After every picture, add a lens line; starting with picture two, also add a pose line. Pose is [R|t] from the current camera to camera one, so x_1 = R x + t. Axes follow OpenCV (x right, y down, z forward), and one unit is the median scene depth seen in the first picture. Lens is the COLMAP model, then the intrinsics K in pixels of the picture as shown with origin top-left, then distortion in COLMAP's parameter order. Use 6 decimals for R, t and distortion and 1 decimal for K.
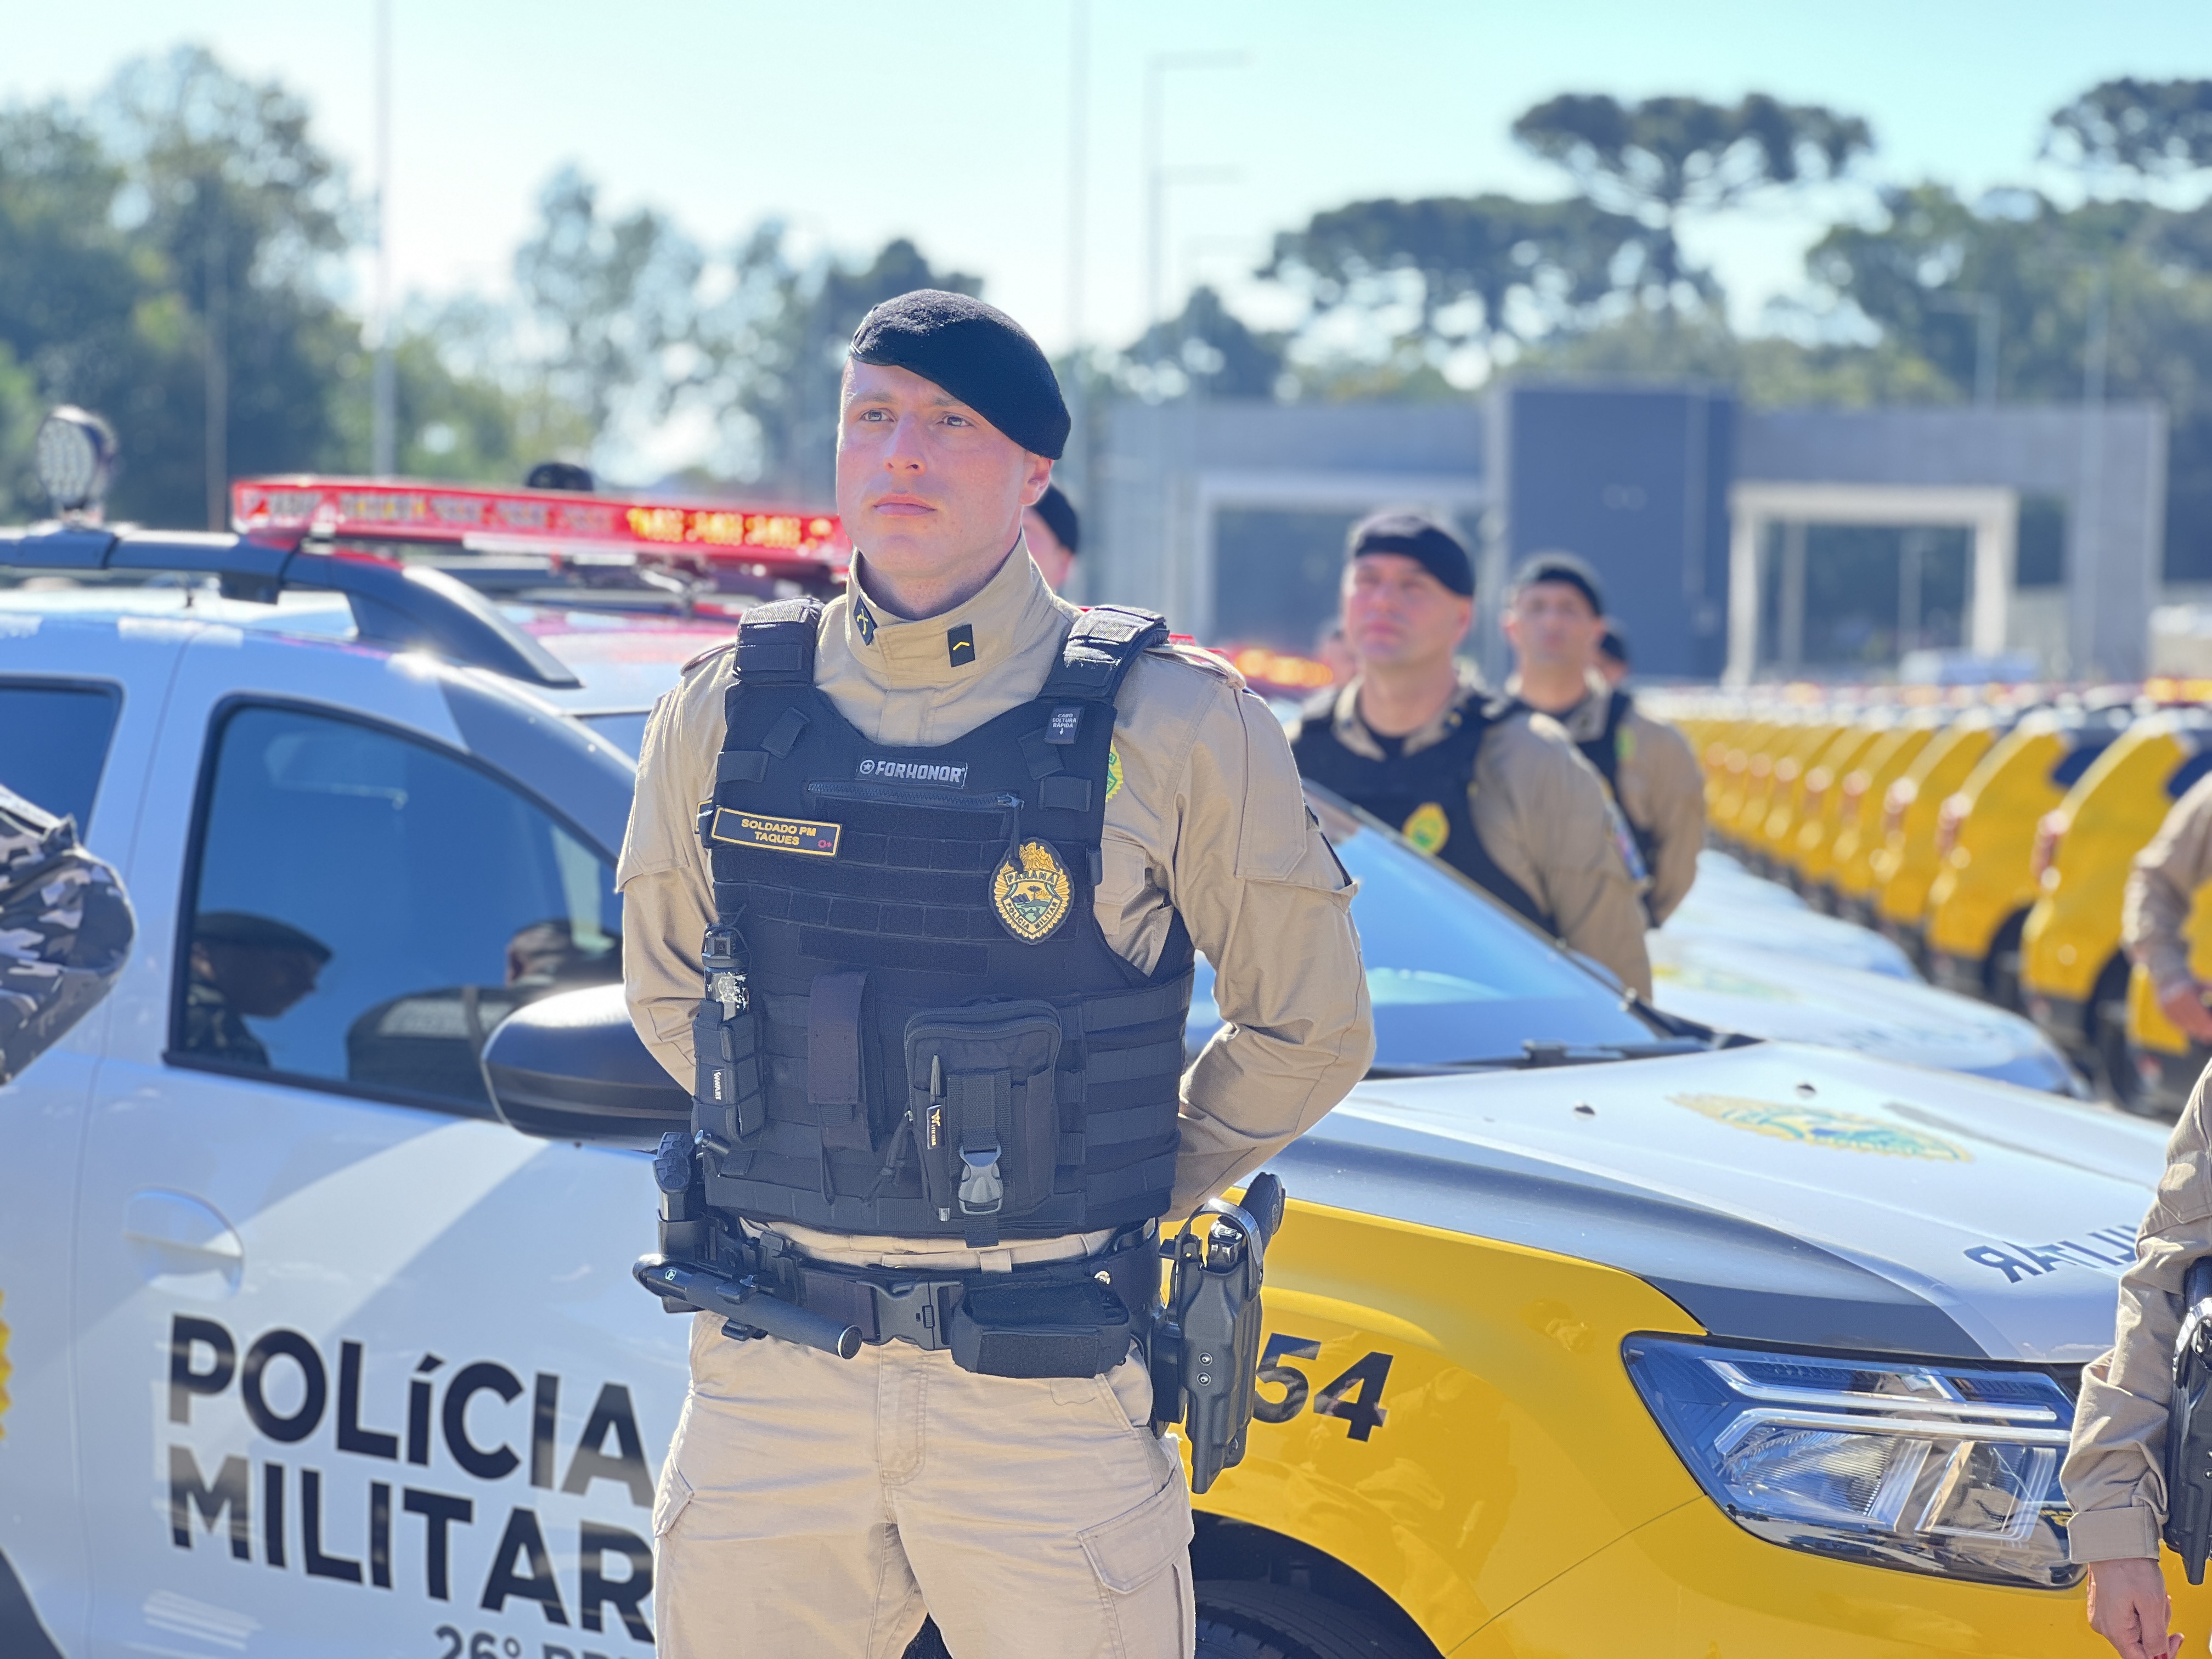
lens RADIAL K [[4817.5, 0, 1107.6], [0, 4817.5, 824.9], [0, 0, 1]] dist [0.021237, 0.000000]
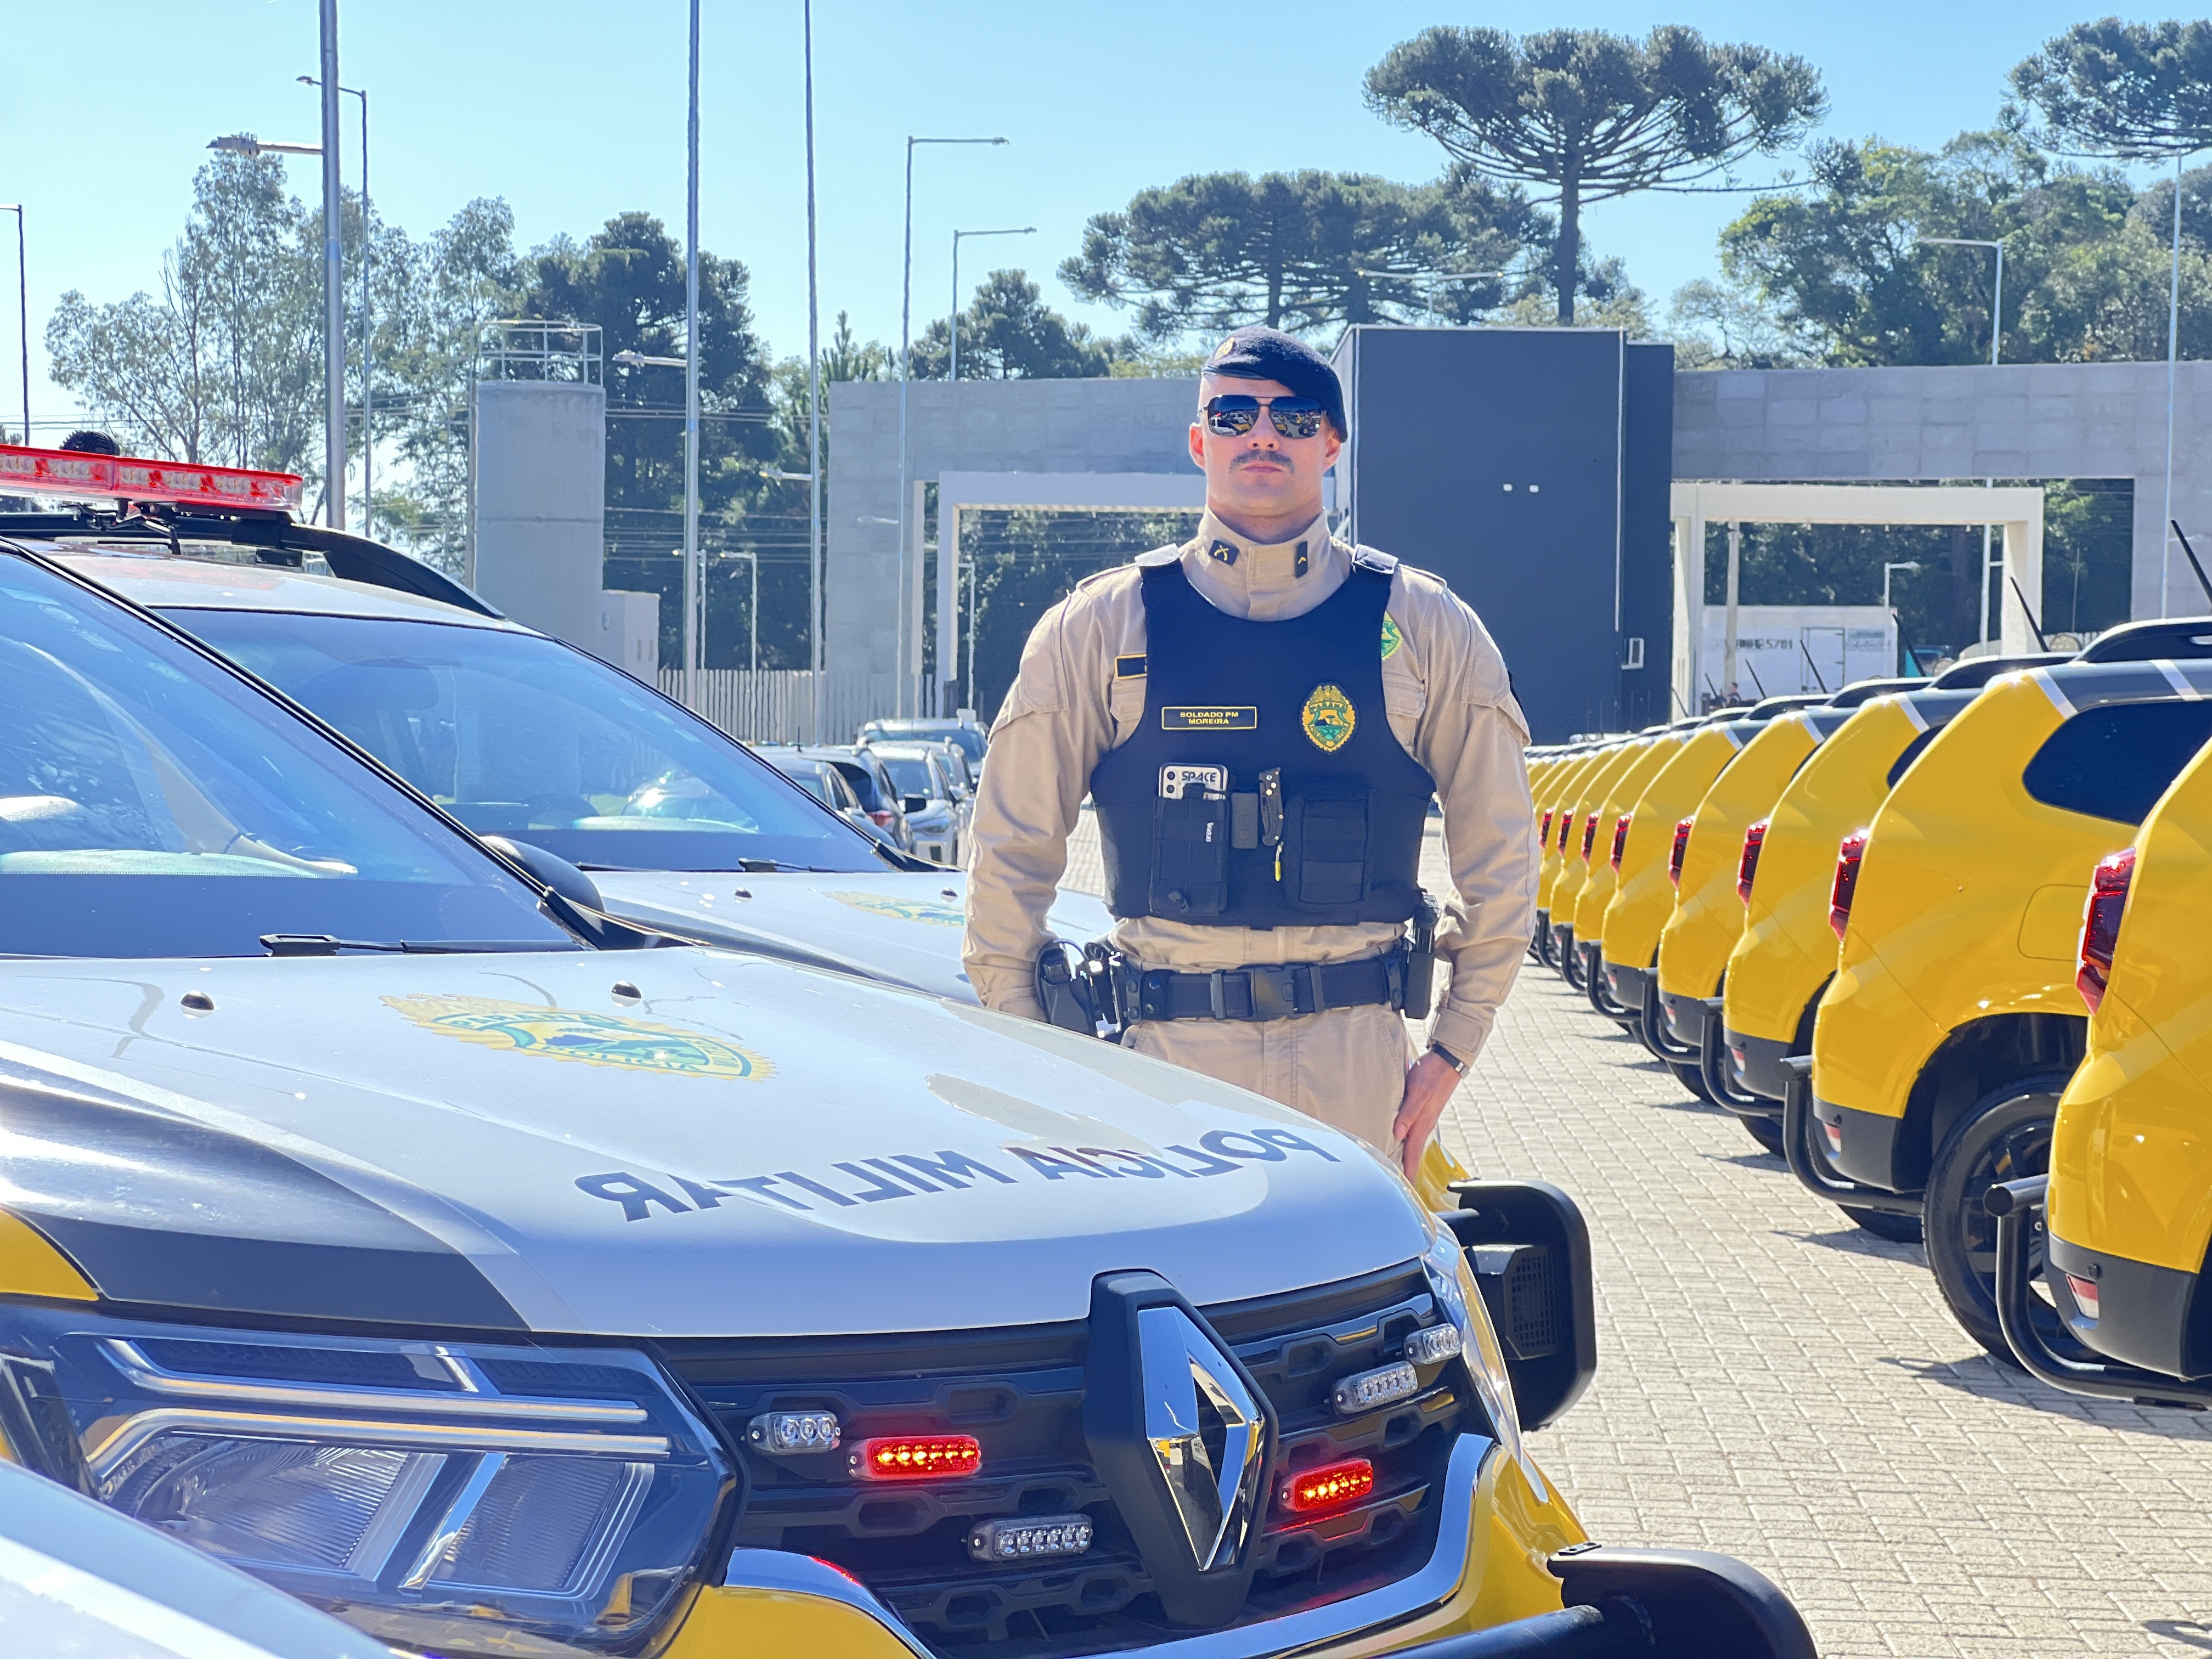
lens RADIAL K [[5006.4, 0, 1107.8], [0, 5006.4, 829.8], [0, 0, 1]] dist [0.468943, 0.000000]
pose [[0.999599, -0.012339, 0.025486, 0.011523], [0.012780, 0.999770, -0.017224, -0.001951], [-0.025268, 0.017543, 0.999527, 0.112116]]
